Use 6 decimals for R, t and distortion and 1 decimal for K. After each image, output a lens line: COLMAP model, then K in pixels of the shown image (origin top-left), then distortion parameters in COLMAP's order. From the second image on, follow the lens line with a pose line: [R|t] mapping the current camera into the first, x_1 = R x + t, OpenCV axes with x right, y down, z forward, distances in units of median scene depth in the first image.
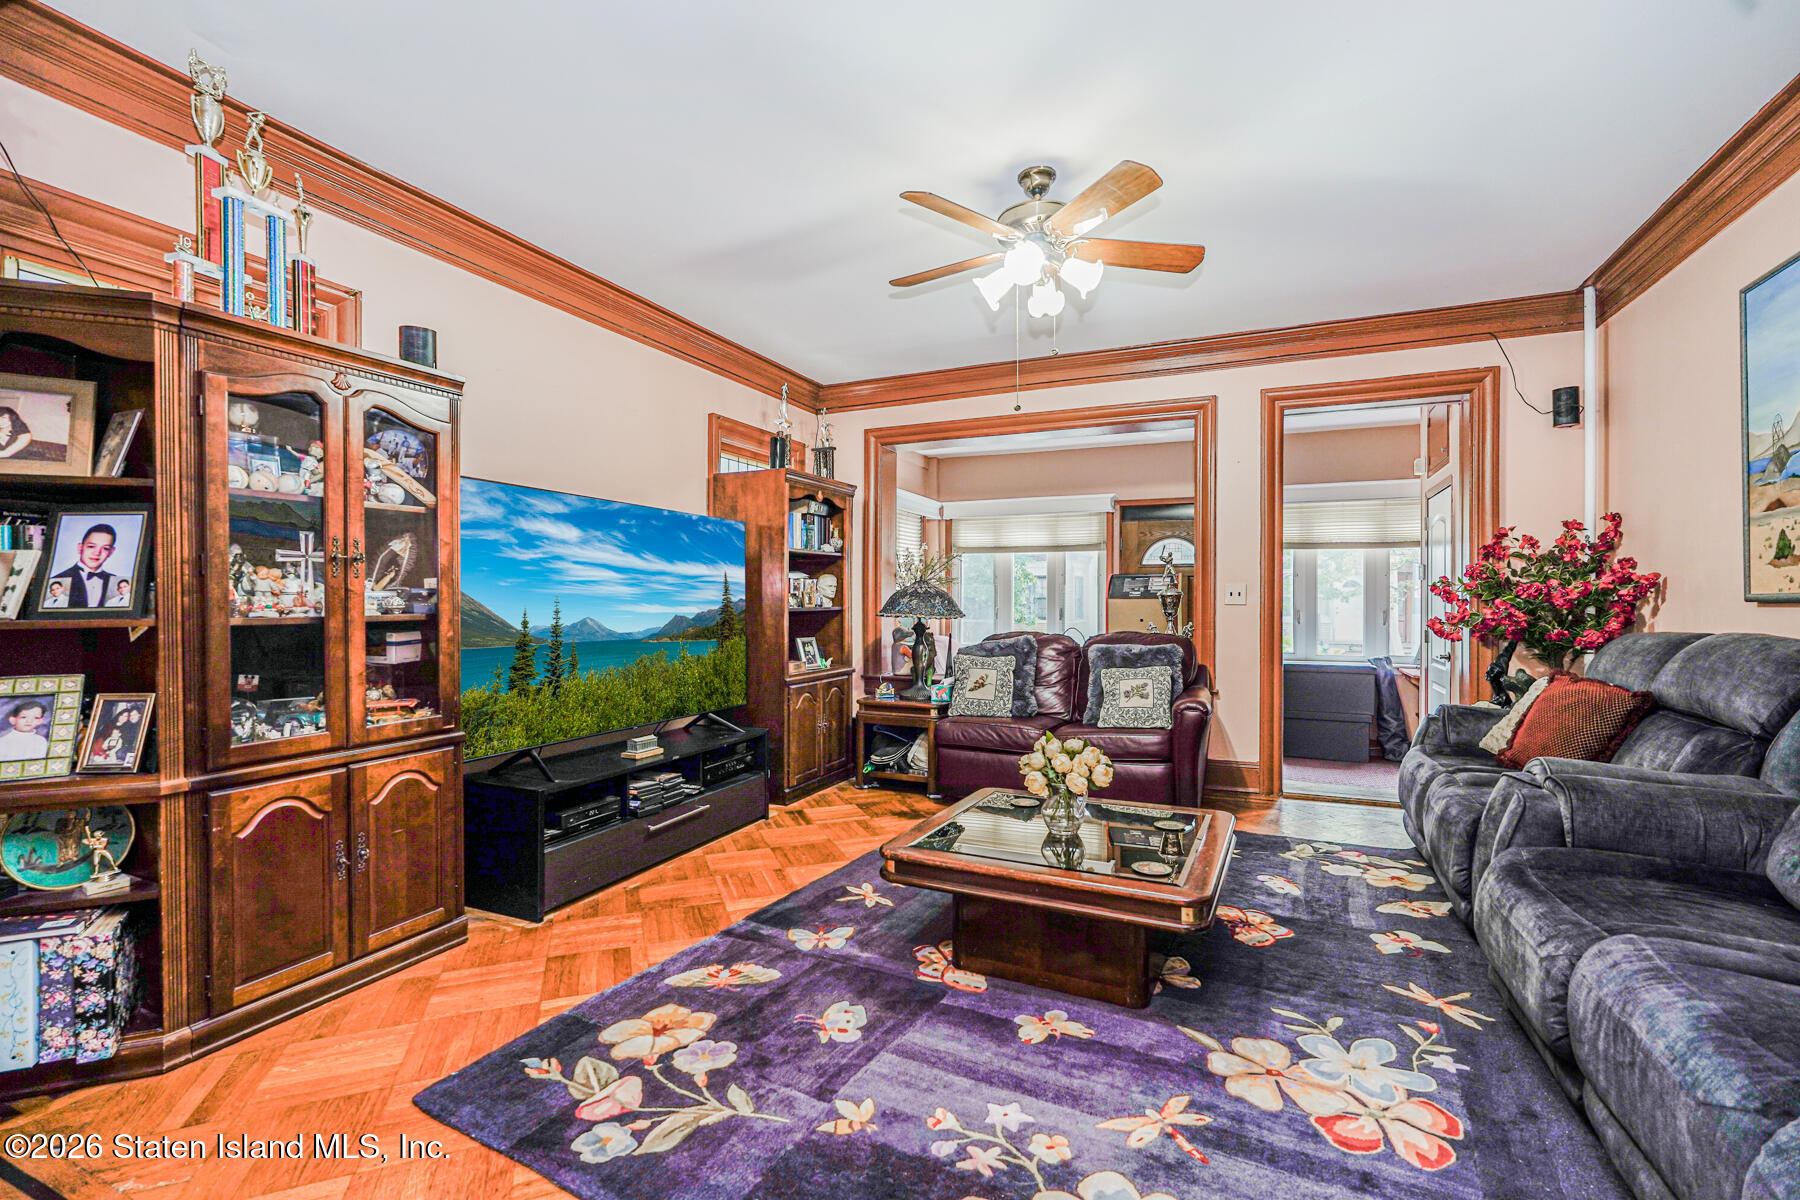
lens RADIAL K [[789.5, 0, 902.9], [0, 789.5, 599.3], [0, 0, 1]] dist [-0.015980, 0.006375]
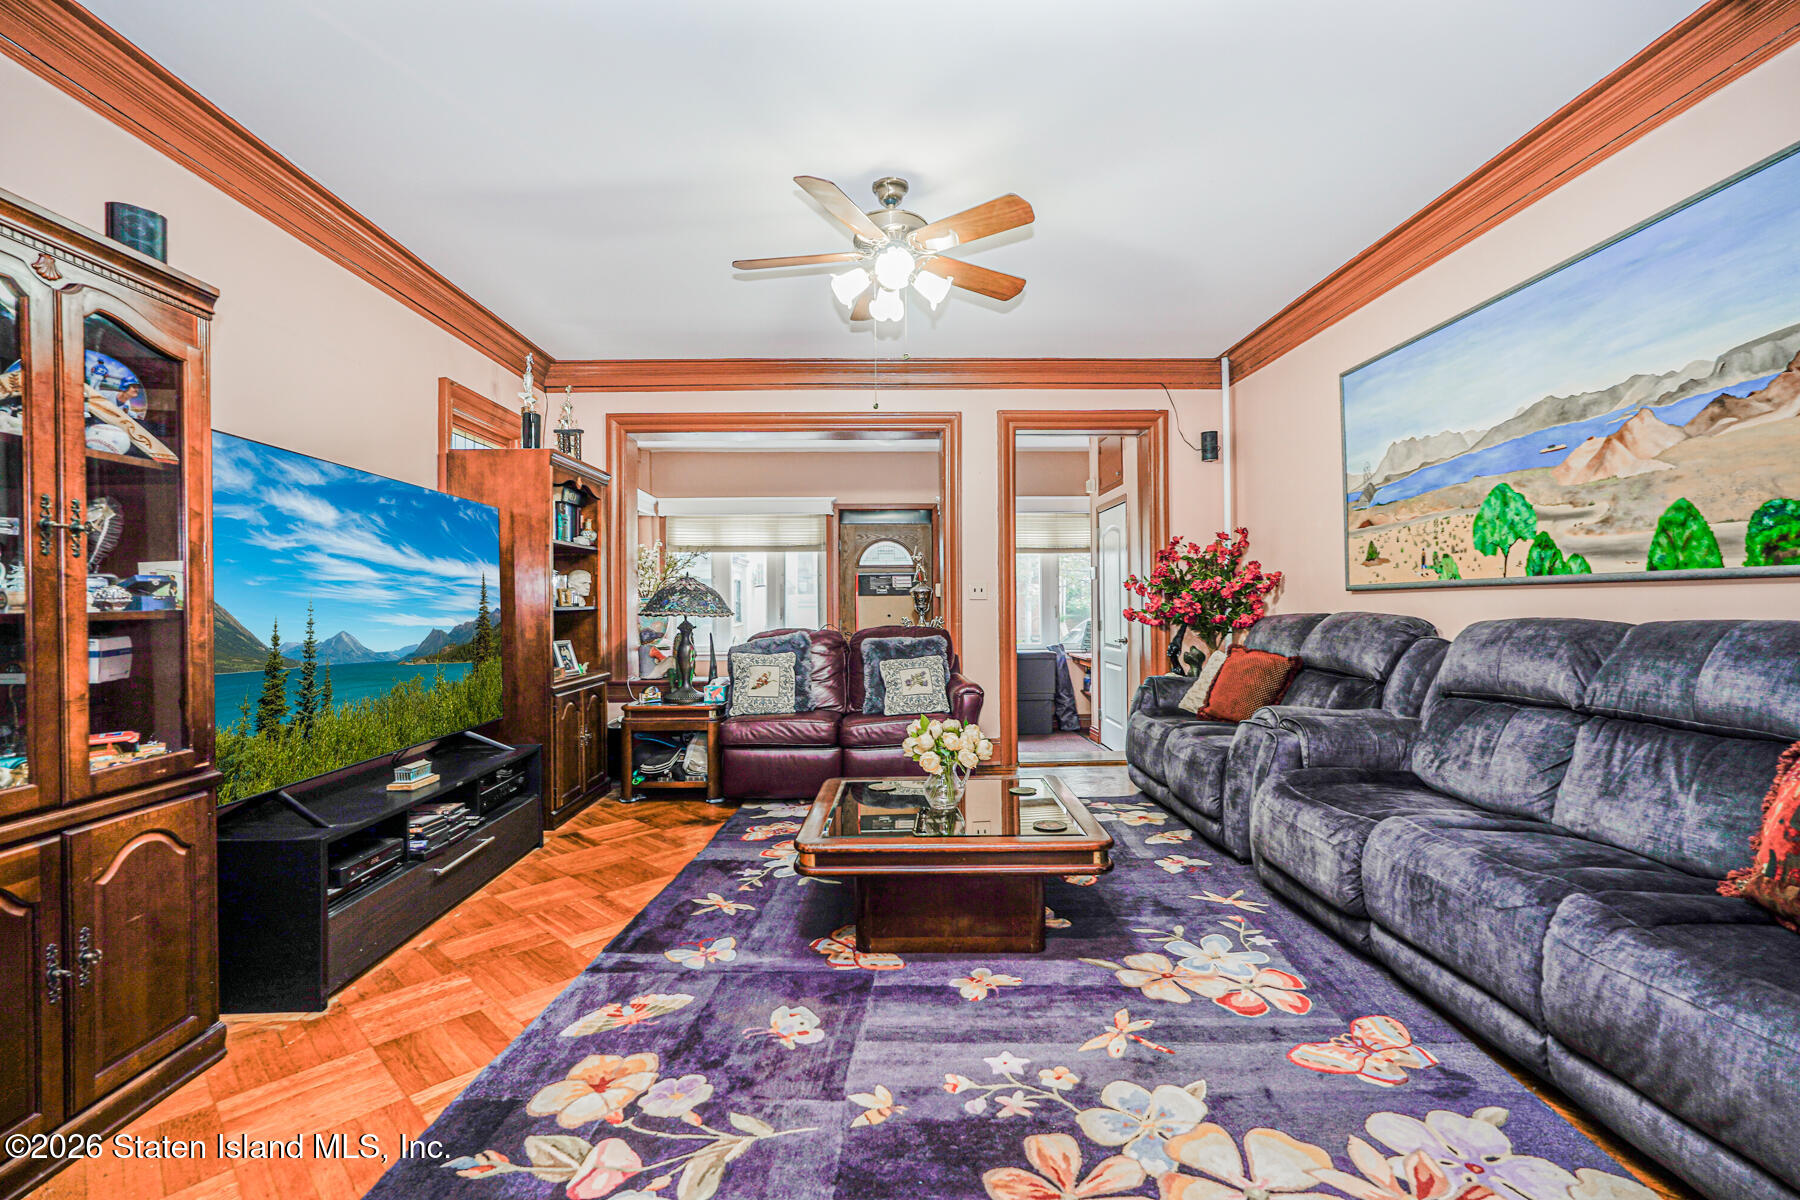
lens RADIAL K [[789.5, 0, 898.5], [0, 789.5, 600.3], [0, 0, 1]] dist [-0.015980, 0.006375]
pose [[0.900083, -0.007719, 0.435650, -0.291151], [0.009910, 0.999947, -0.002758, 0.016444], [-0.435606, 0.006800, 0.900112, 0.058513]]
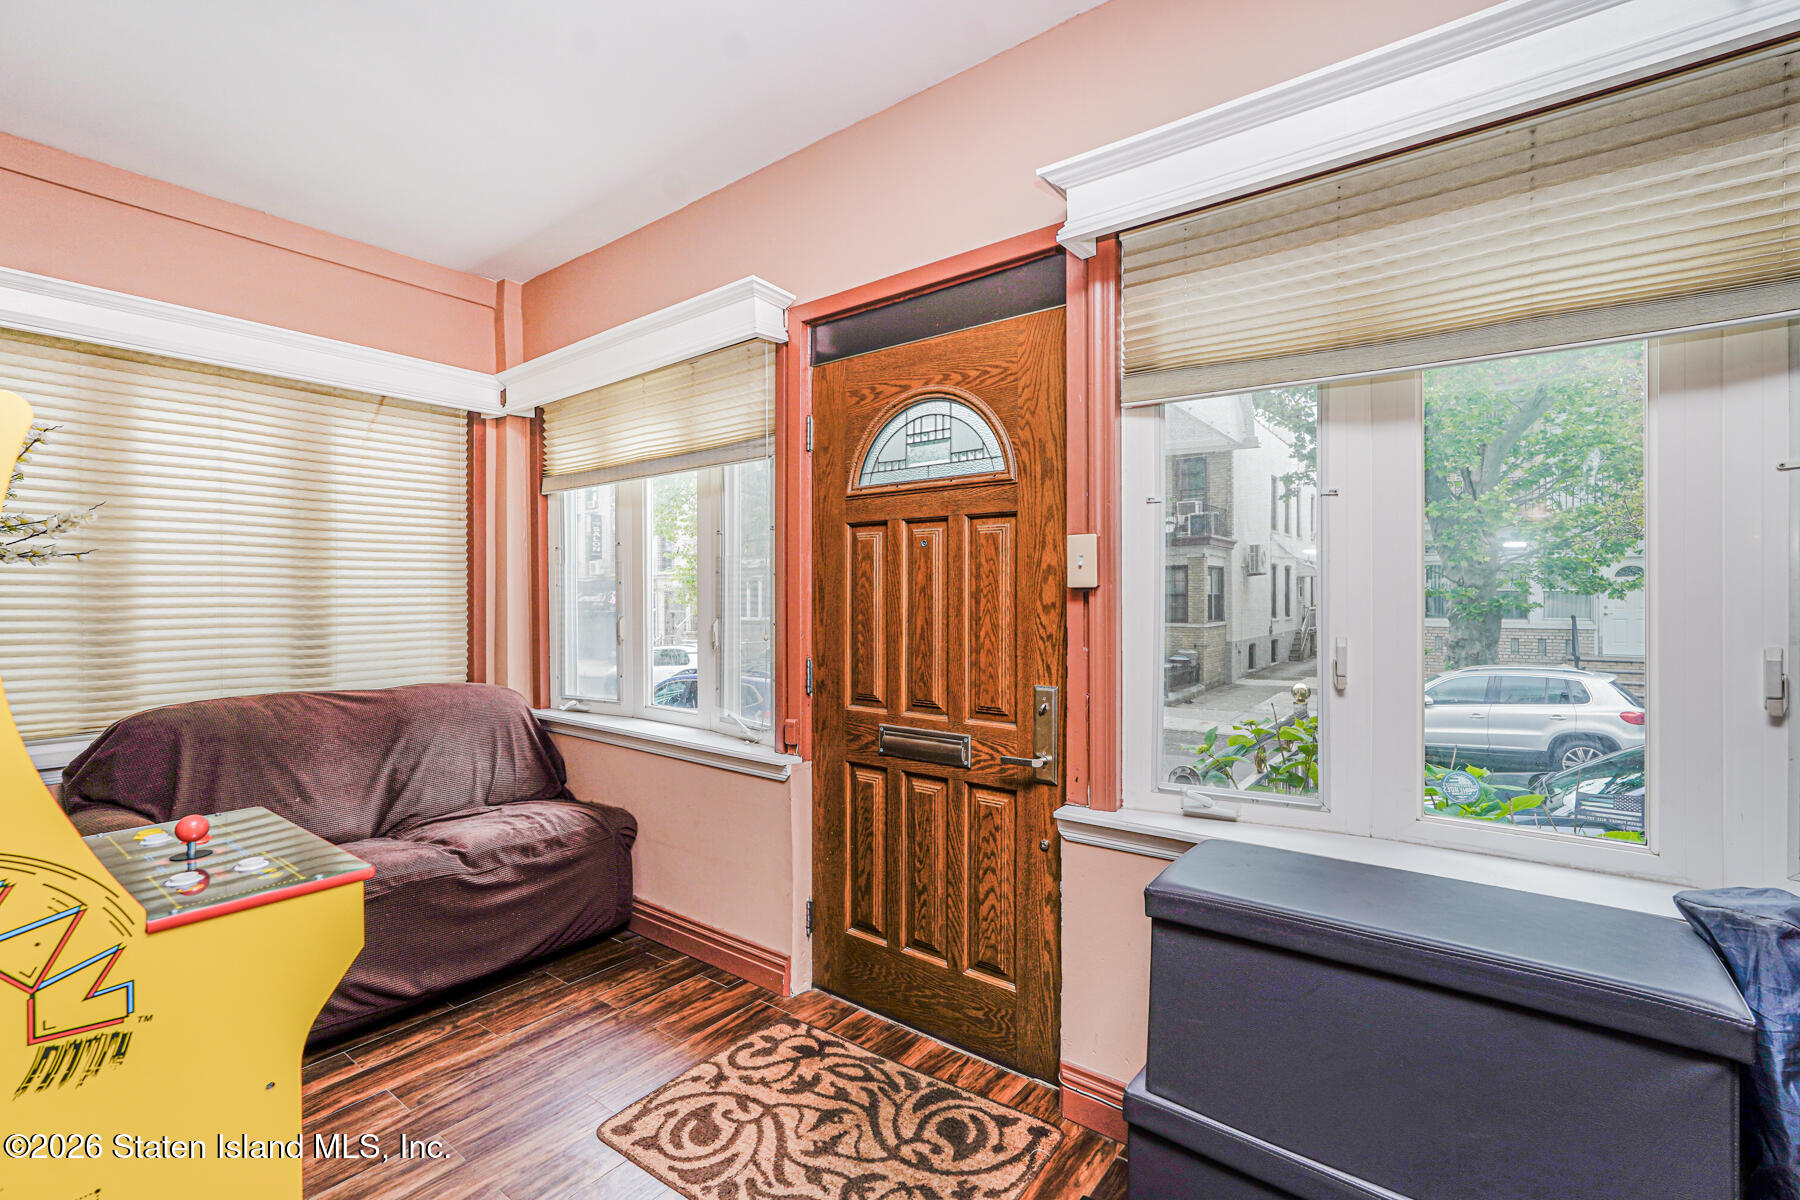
lens RADIAL K [[789.5, 0, 901.8], [0, 789.5, 594.4], [0, 0, 1]] dist [-0.015980, 0.006375]
pose [[0.974187, -0.002962, -0.225723, 0.998978], [0.002916, 0.999996, -0.000536, -0.014228], [0.225723, -0.000136, 0.974191, 1.813463]]
